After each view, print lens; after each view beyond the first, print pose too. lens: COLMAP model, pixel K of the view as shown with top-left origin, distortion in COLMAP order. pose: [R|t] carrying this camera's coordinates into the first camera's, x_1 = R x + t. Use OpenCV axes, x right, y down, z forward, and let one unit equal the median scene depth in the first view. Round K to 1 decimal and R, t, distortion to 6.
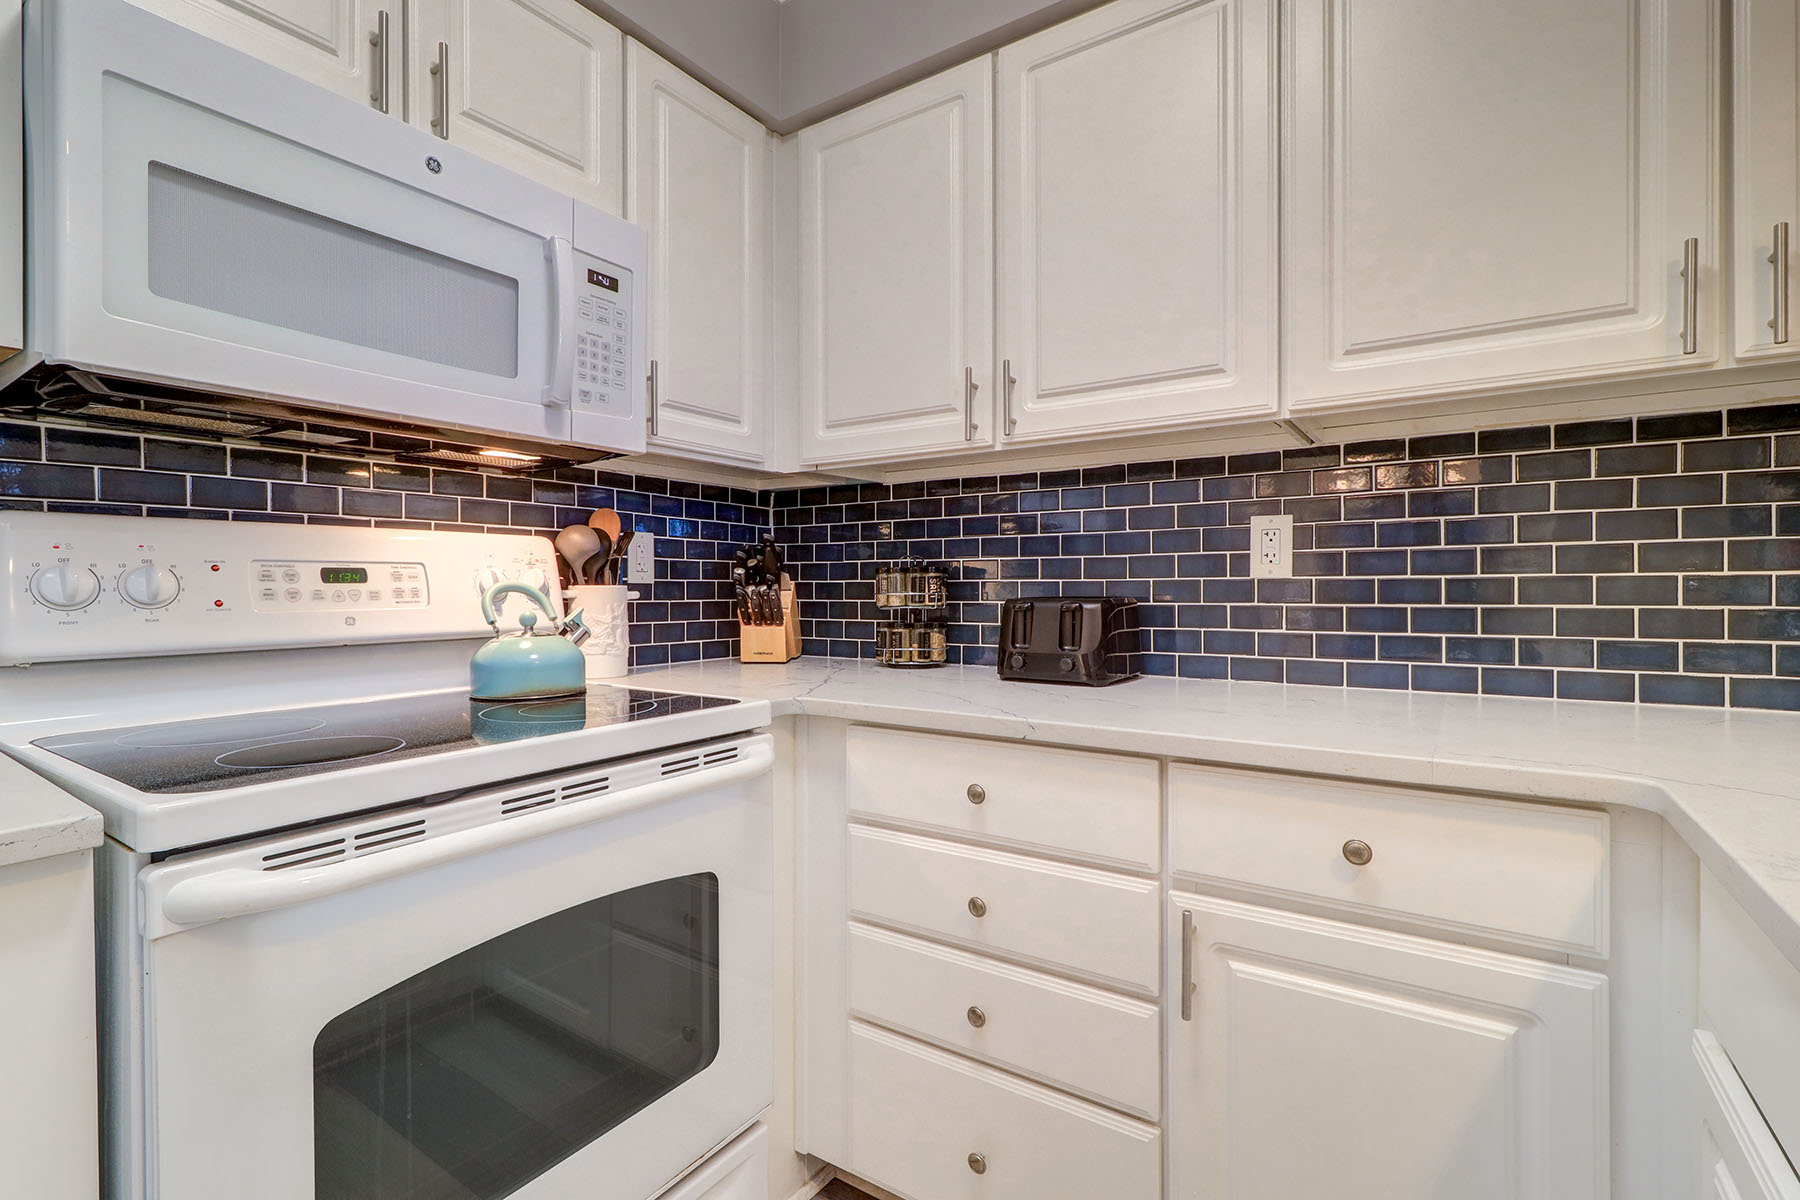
lens RADIAL K [[855.2, 0, 911.0], [0, 855.2, 590.8], [0, 0, 1]] dist [0.003225, -0.000782]
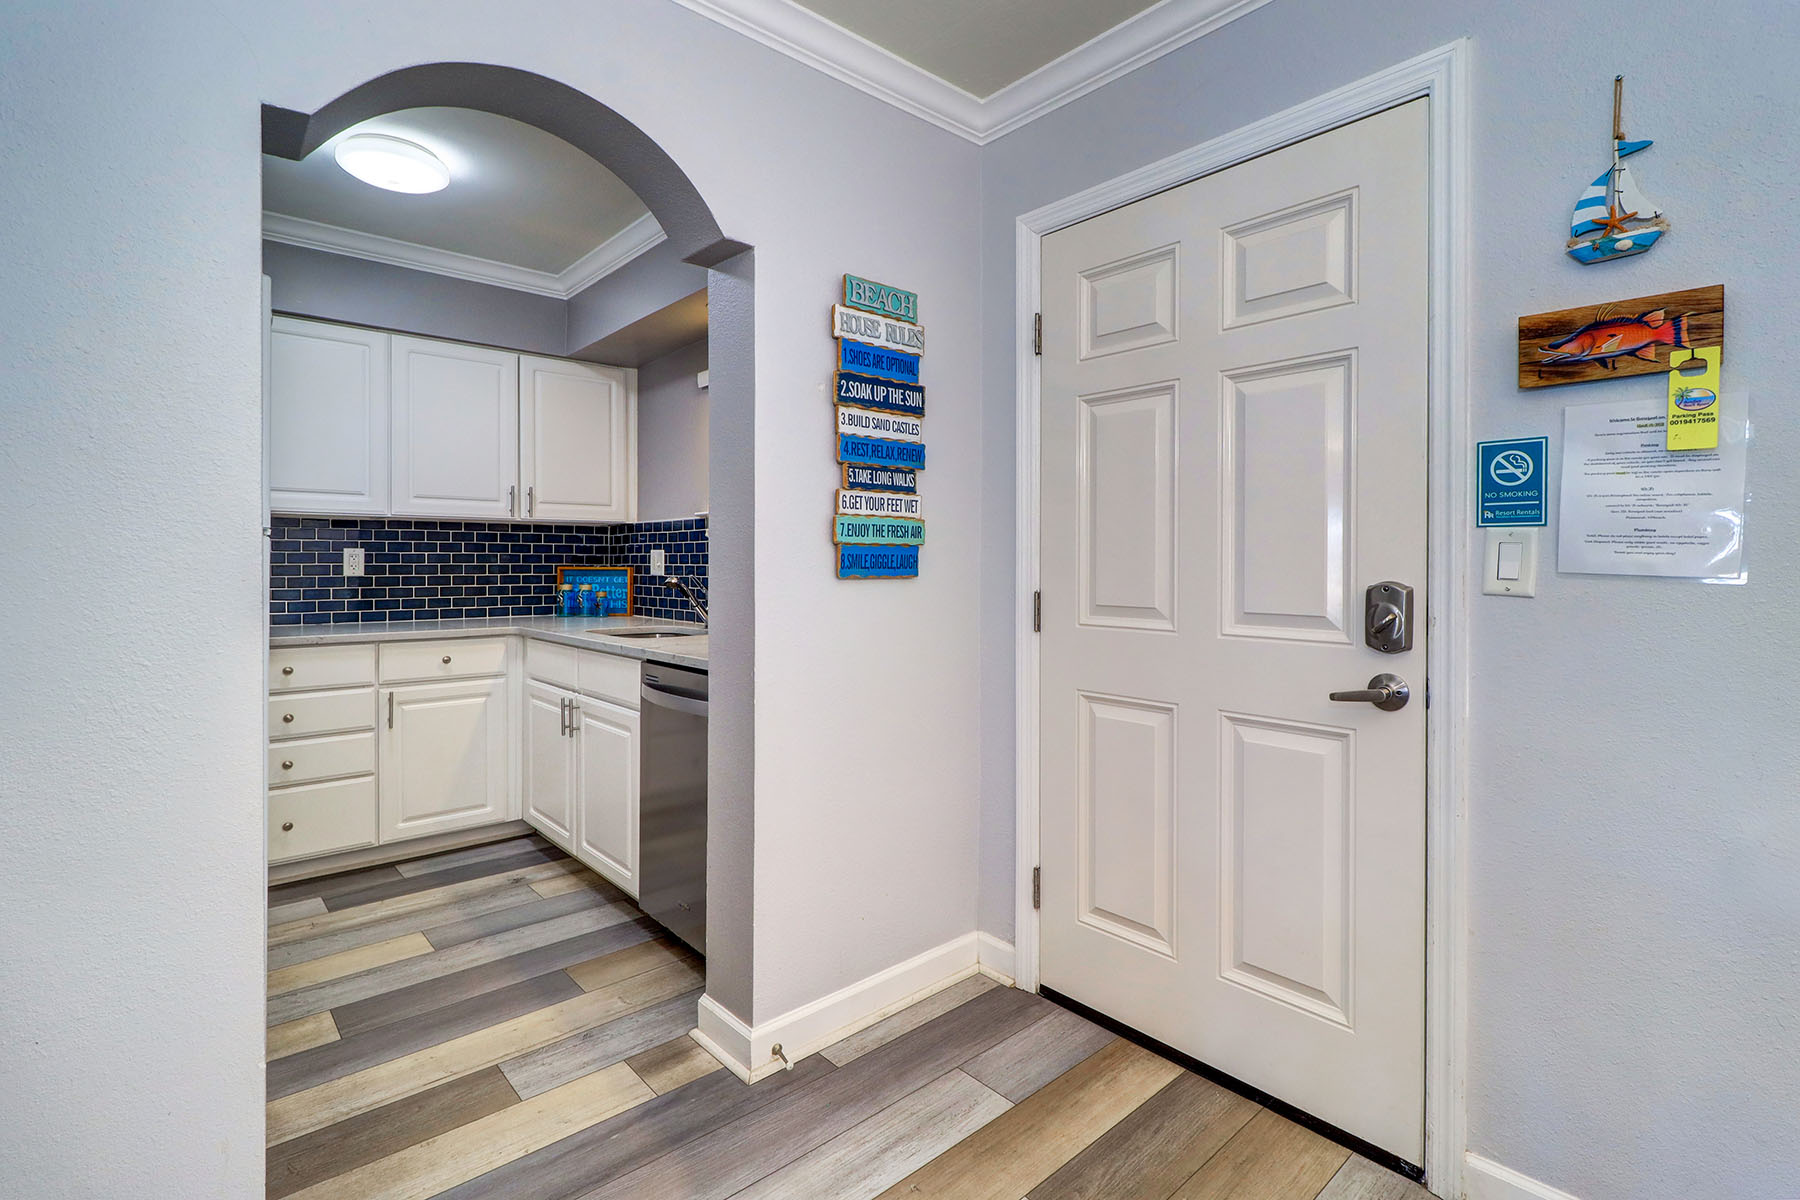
lens RADIAL K [[855.2, 0, 869.9], [0, 855.2, 565.8], [0, 0, 1]] dist [0.003225, -0.000782]
pose [[0.301733, -0.000552, 0.953392, -1.368494], [0.002130, 0.999998, -0.000095, -0.040223], [-0.953390, 0.002059, 0.301734, -1.008810]]
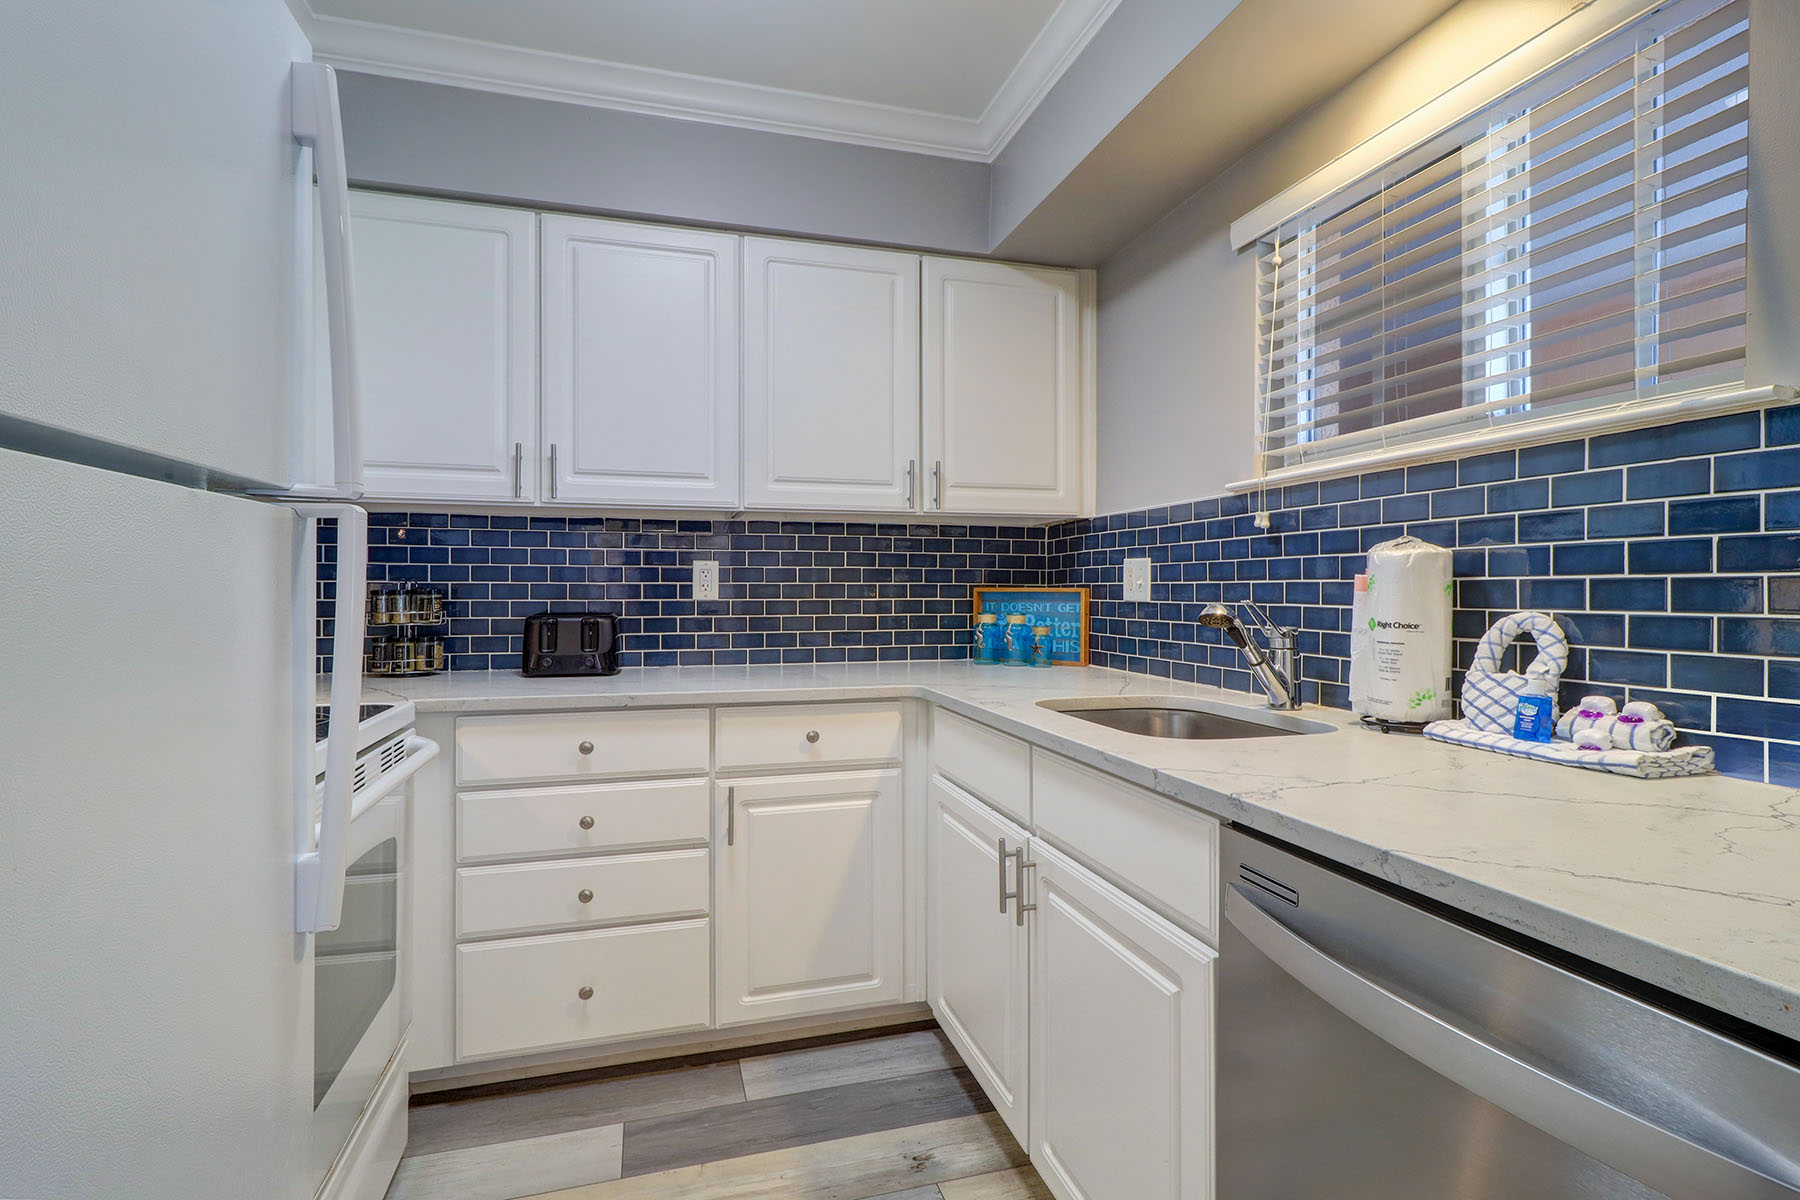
lens RADIAL K [[855.2, 0, 895.9], [0, 855.2, 583.5], [0, 0, 1]] dist [0.003225, -0.000782]
pose [[0.659521, 0.008310, 0.751640, -0.565801], [0.001230, 0.999926, -0.012134, -0.026733], [-0.751685, 0.008928, 0.659462, -0.329114]]
